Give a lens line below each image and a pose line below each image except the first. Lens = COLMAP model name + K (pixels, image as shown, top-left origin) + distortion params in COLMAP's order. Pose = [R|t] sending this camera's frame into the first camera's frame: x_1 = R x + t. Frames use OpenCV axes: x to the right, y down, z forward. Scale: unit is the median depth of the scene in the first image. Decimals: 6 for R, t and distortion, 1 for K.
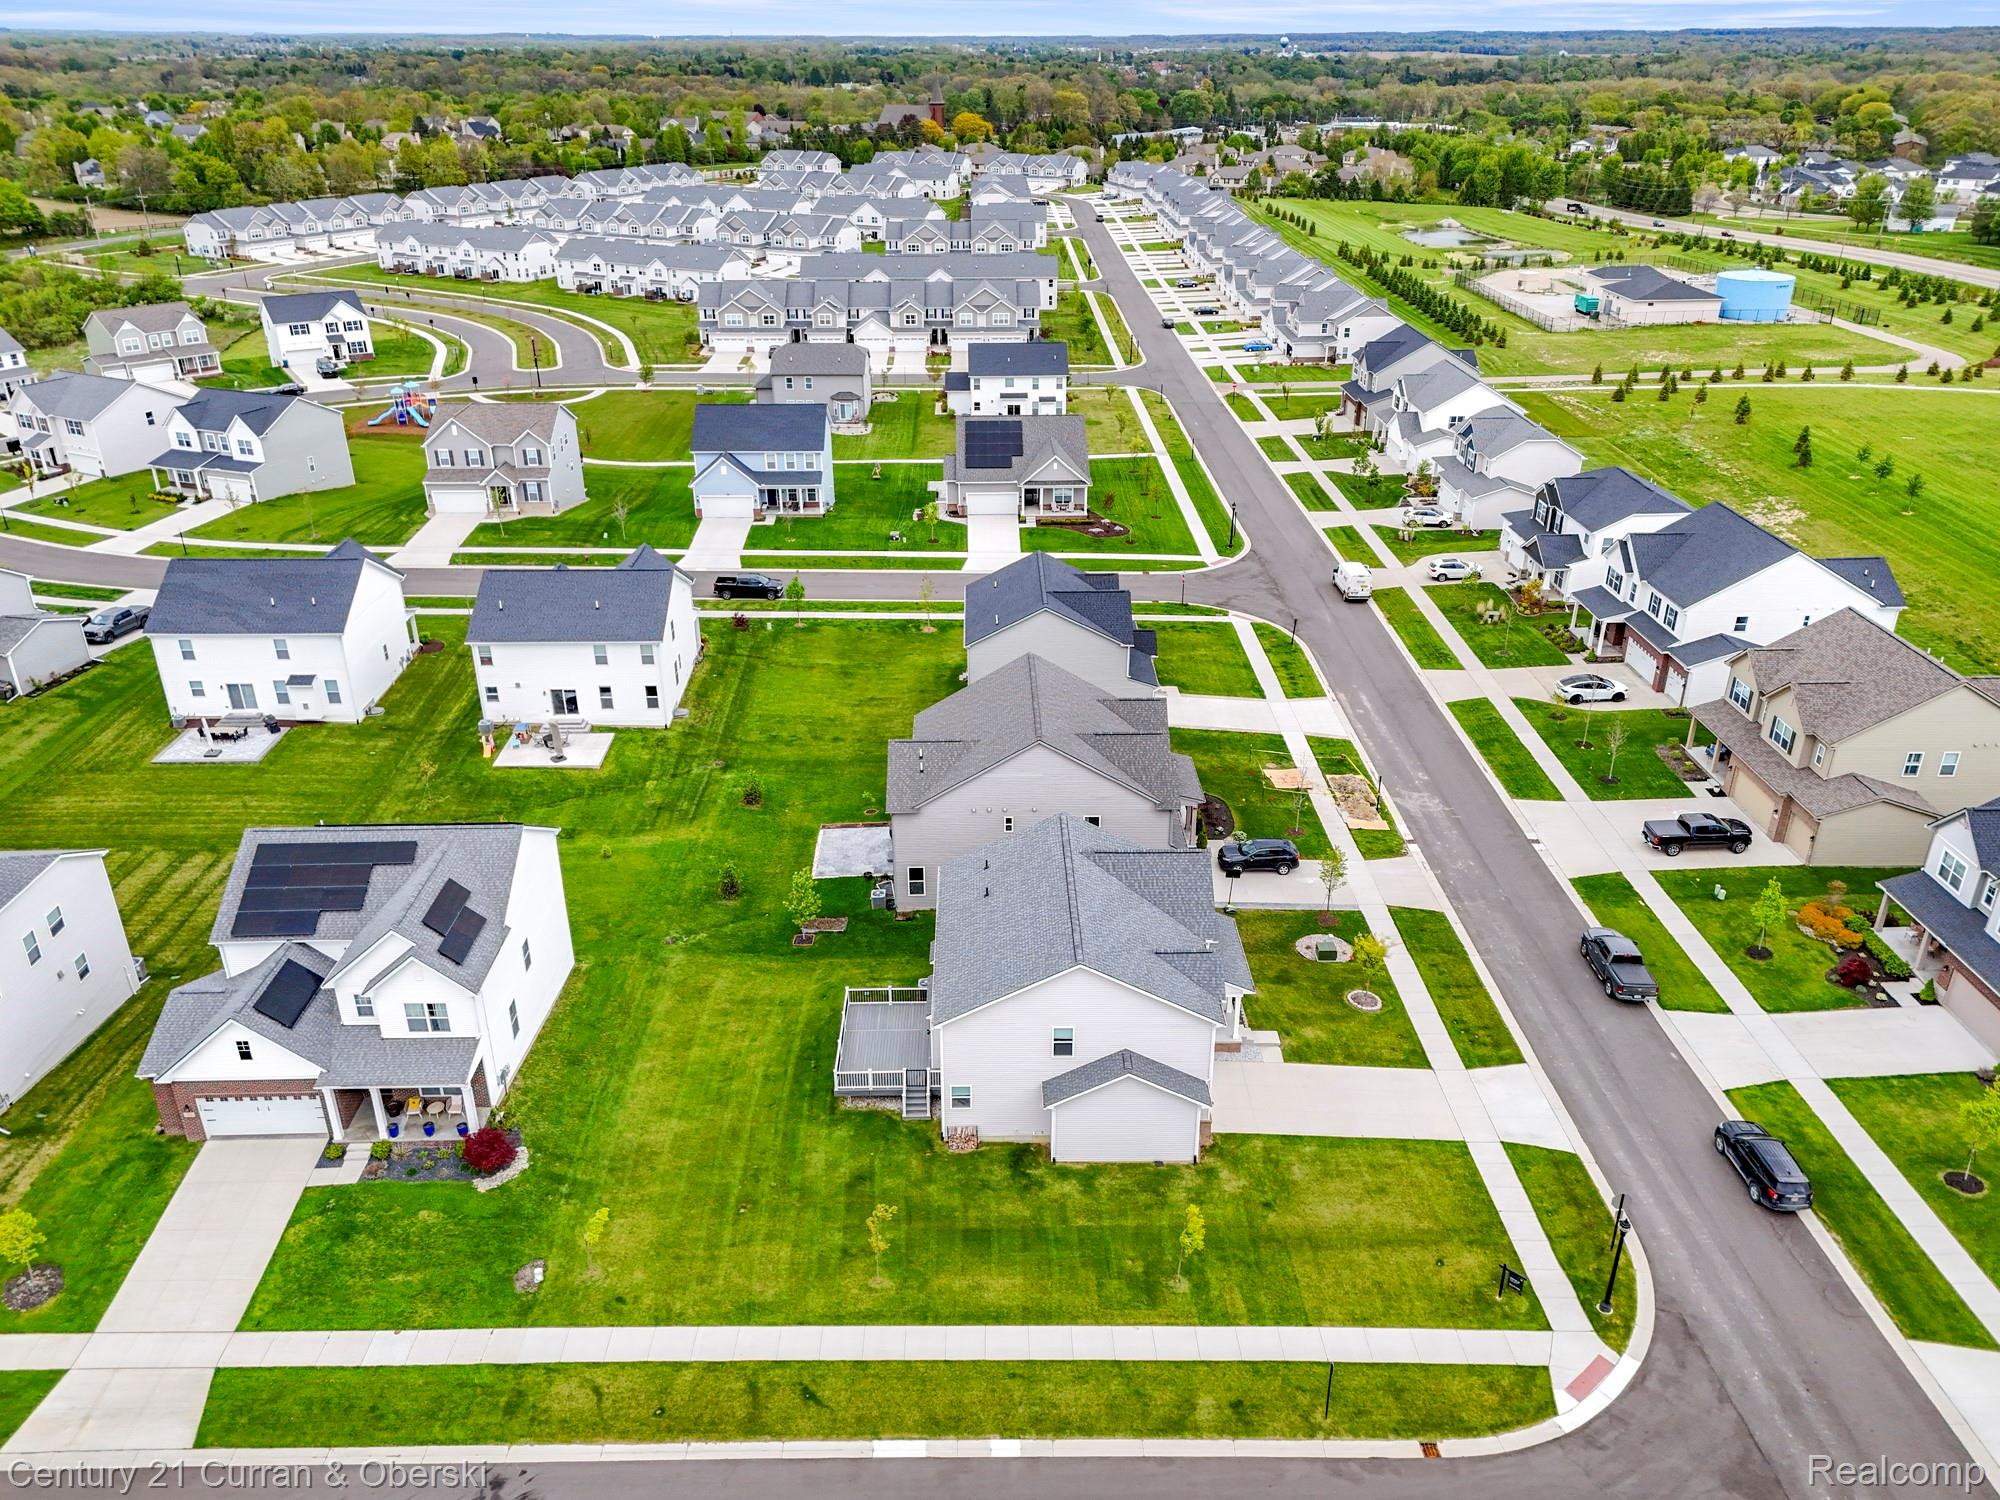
lens RADIAL K [[1459.2, 0, 992.9], [0, 1459.2, 748.5], [0, 0, 1]] dist [0.078623, -0.070108]
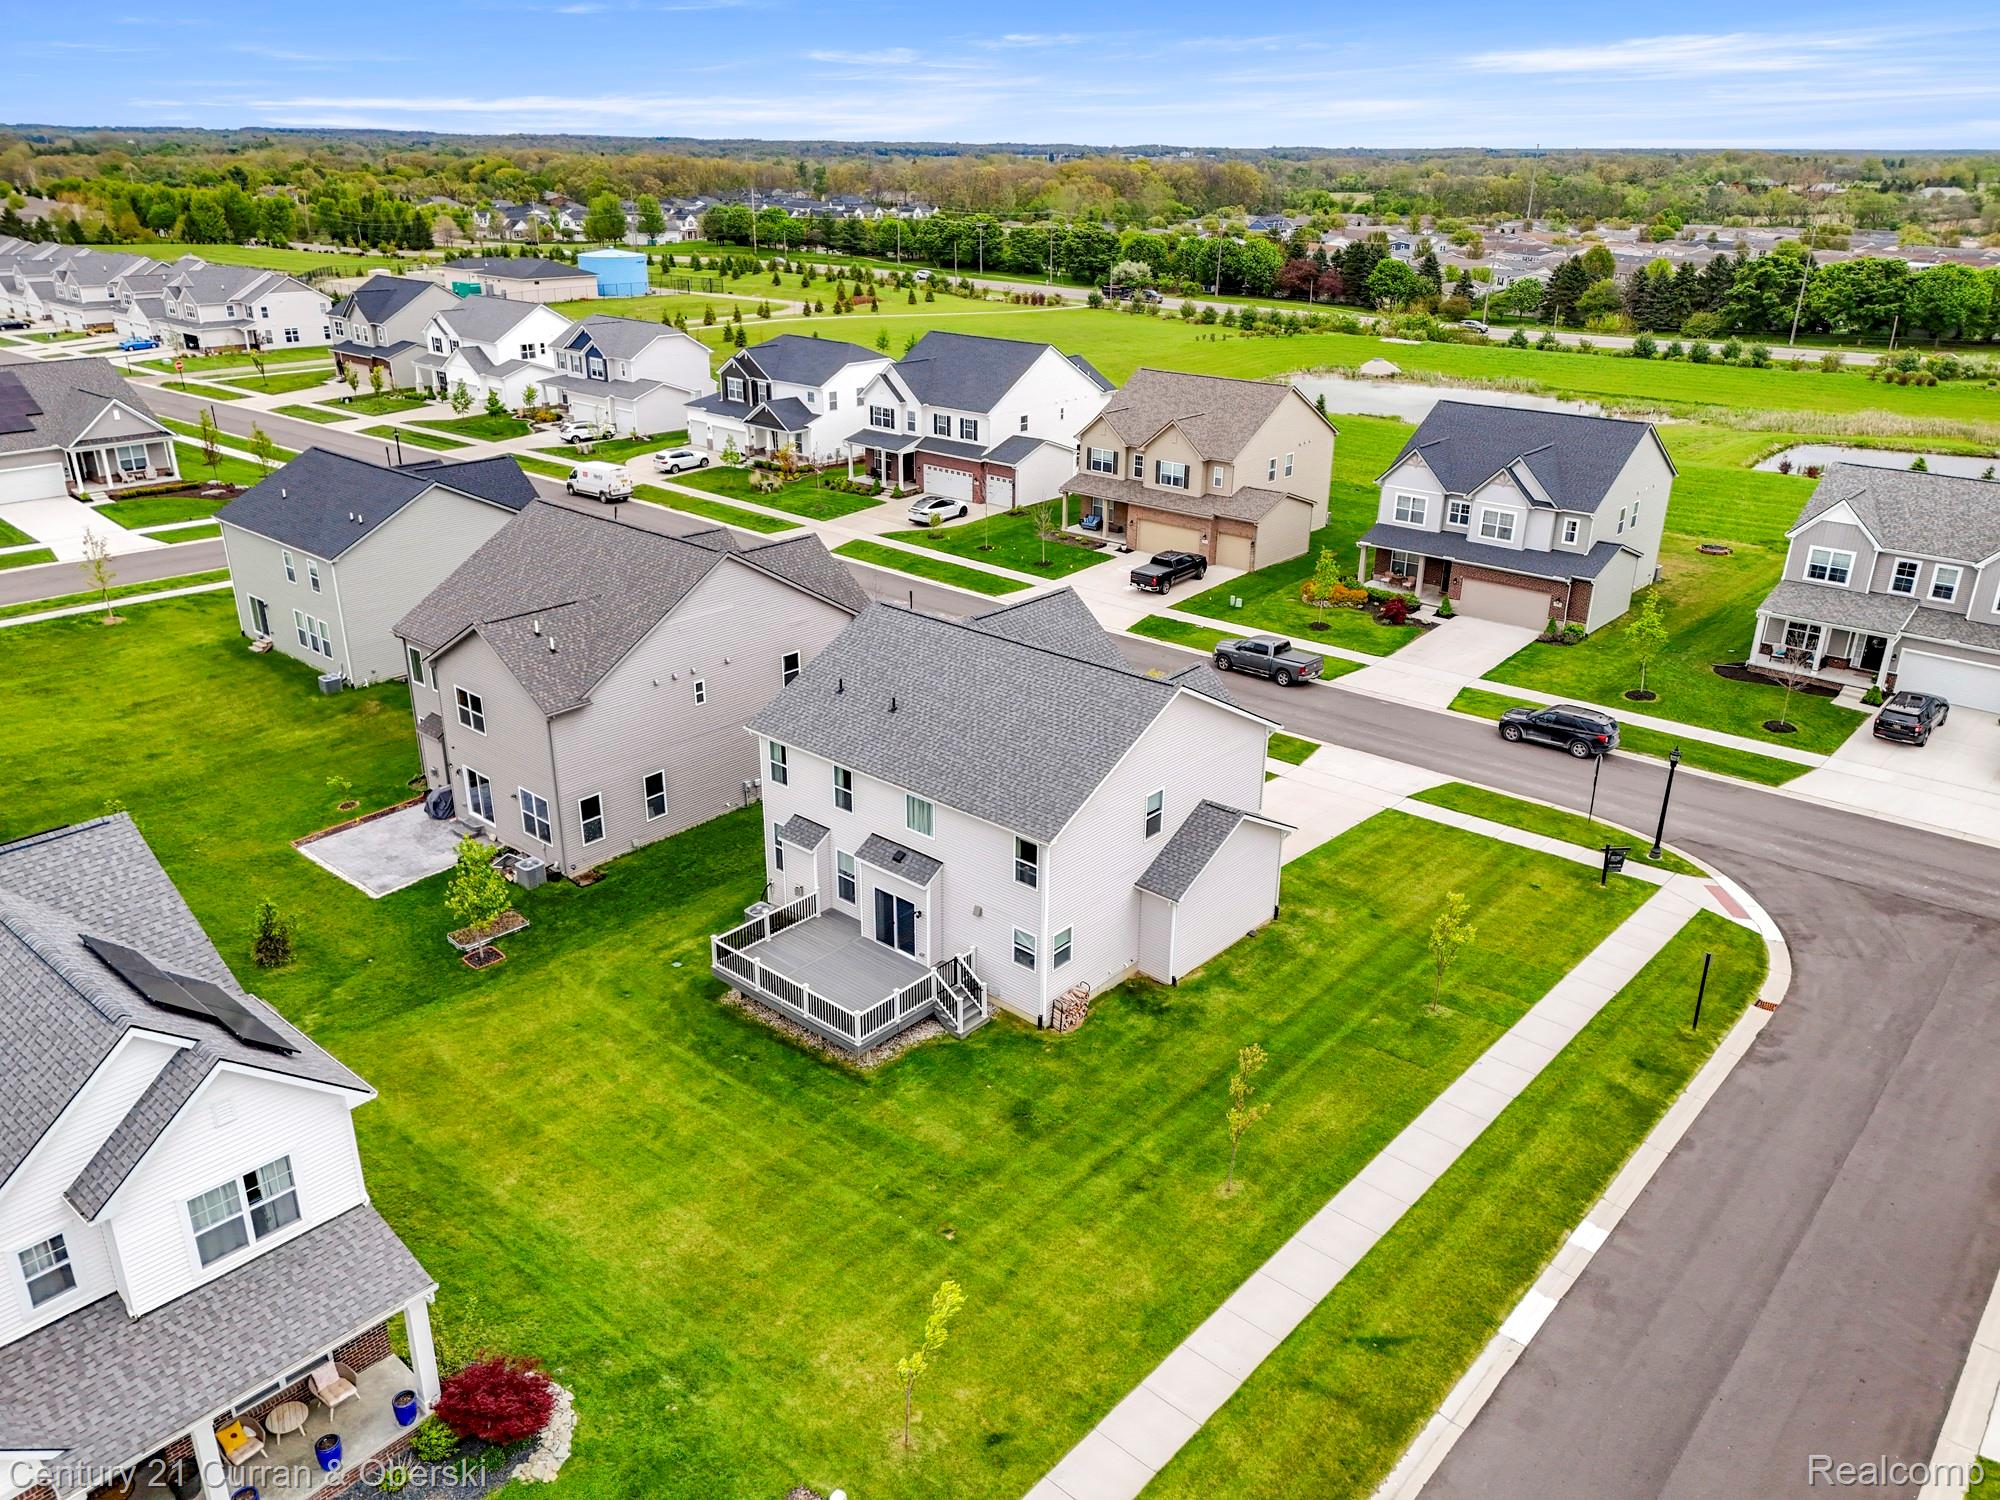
lens RADIAL K [[1459.2, 0, 994.1], [0, 1459.2, 751.8], [0, 0, 1]] dist [0.078623, -0.070108]
pose [[0.670050, -0.273477, 0.690104, -0.302914], [0.312003, 0.947313, 0.072468, 0.057274], [-0.673563, 0.166758, 0.720073, 0.321665]]
